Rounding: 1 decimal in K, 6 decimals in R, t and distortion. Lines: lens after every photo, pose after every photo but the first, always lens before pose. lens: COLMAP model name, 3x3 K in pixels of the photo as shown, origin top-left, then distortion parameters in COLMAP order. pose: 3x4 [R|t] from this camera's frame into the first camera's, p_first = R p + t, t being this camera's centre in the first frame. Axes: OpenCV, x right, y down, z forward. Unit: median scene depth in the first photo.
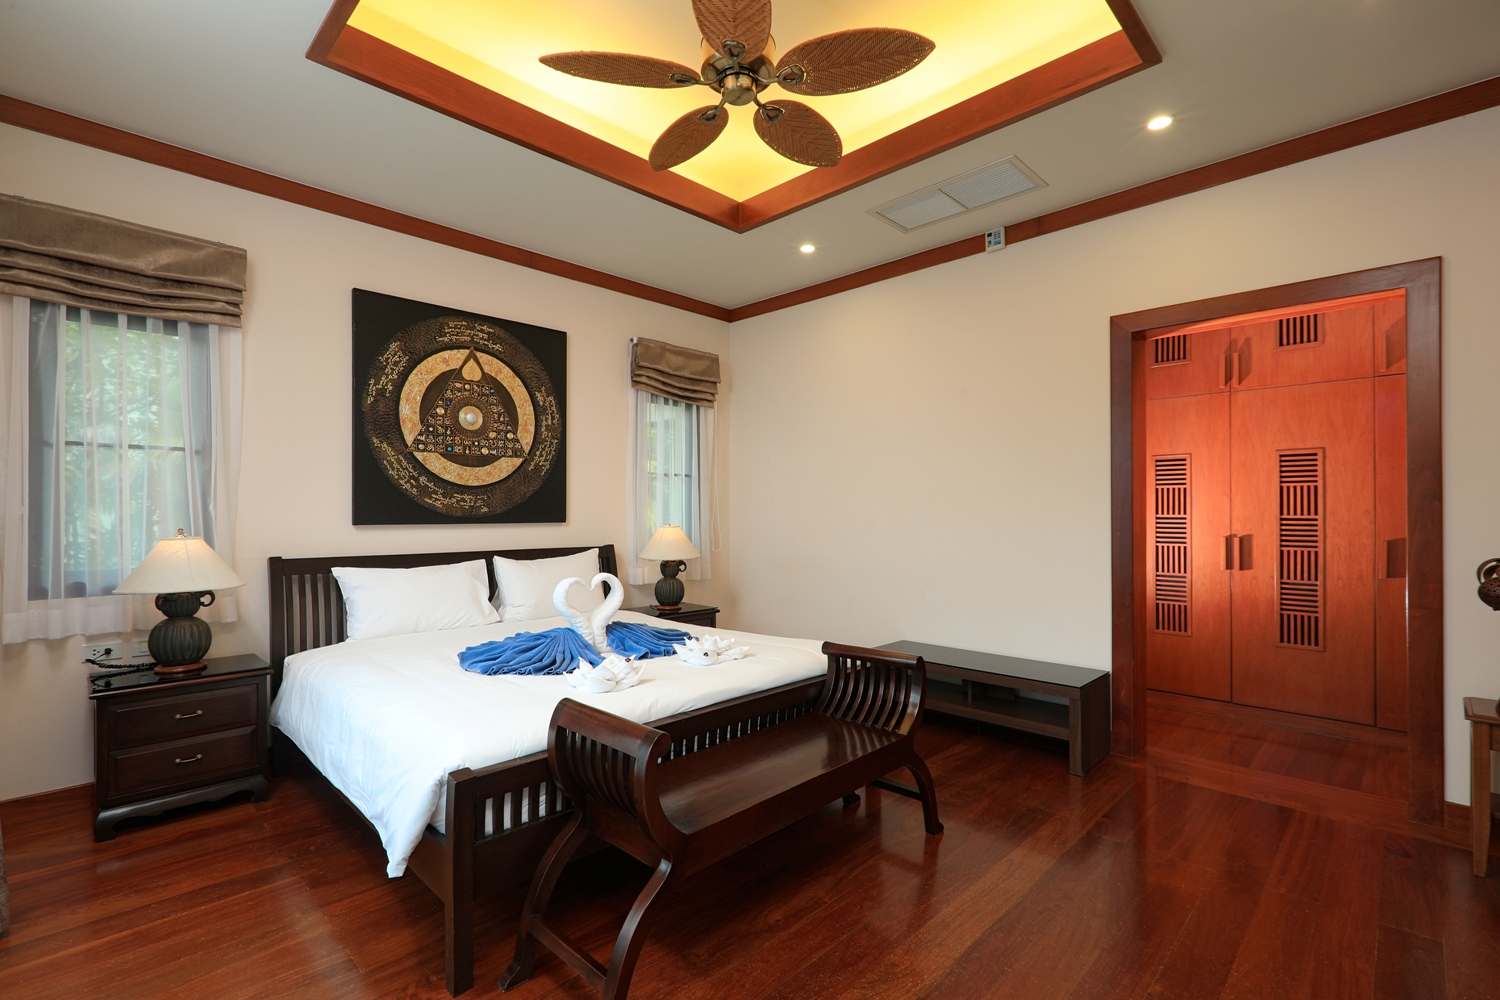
lens RADIAL K [[686.5, 0, 749.8], [0, 686.5, 512.6], [0, 0, 1]] dist [0.005304, 0.003172]
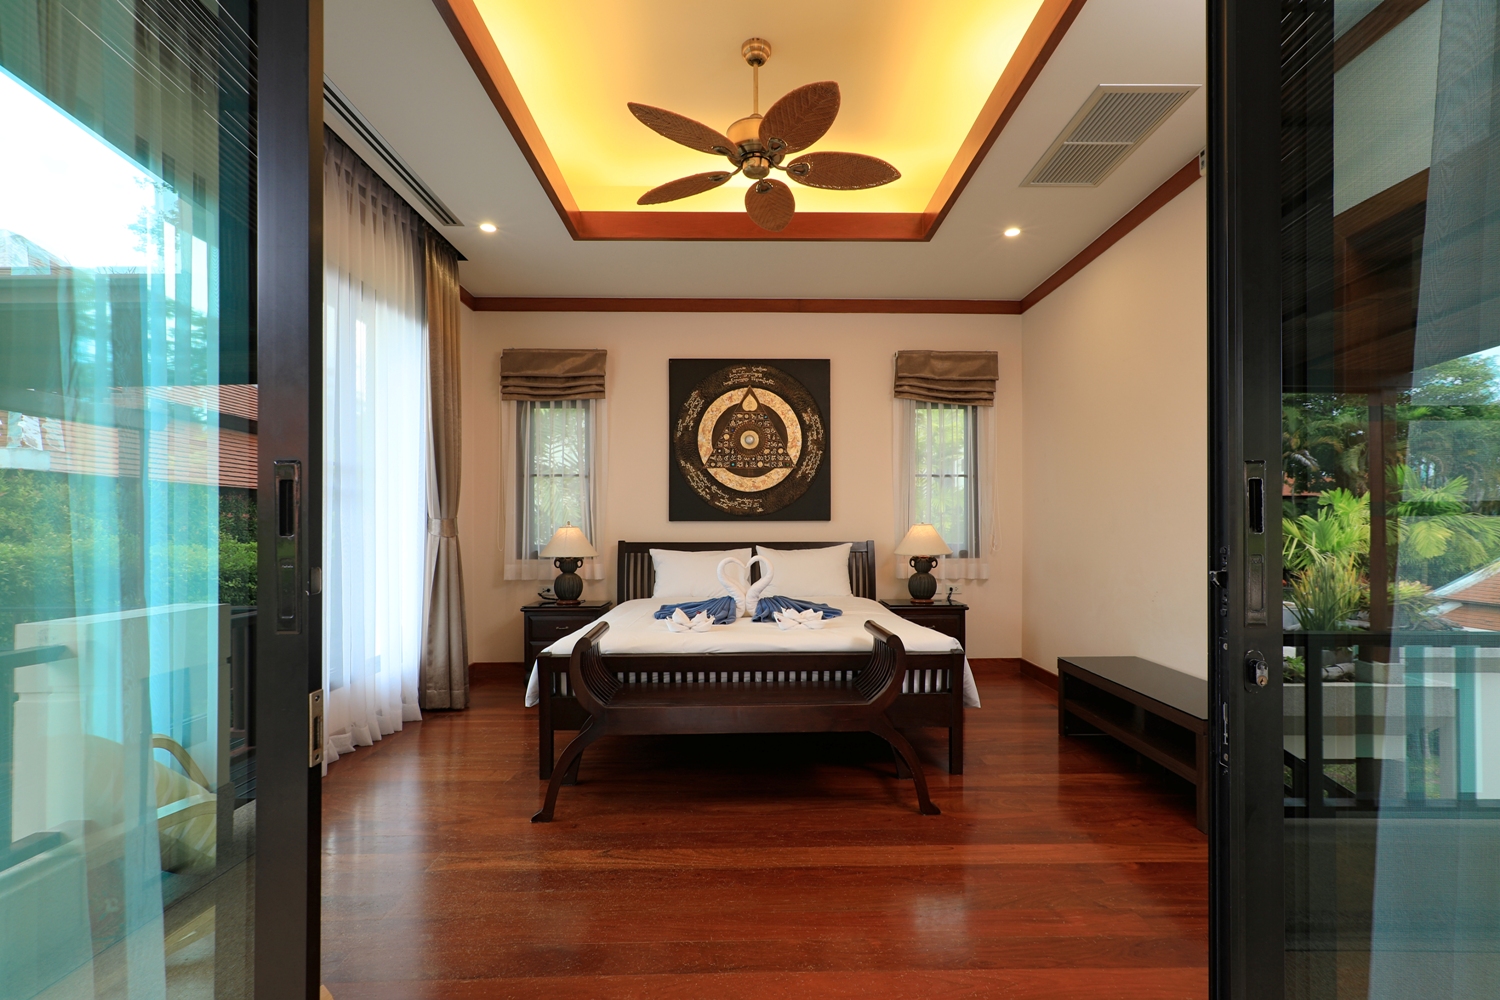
lens RADIAL K [[686.5, 0, 724.0], [0, 686.5, 520.1], [0, 0, 1]] dist [0.005304, 0.003172]
pose [[0.714606, -0.003868, -0.699517, 0.475401], [0.000876, 0.999989, -0.004634, 0.021084], [0.699527, 0.002699, 0.714601, 0.034494]]
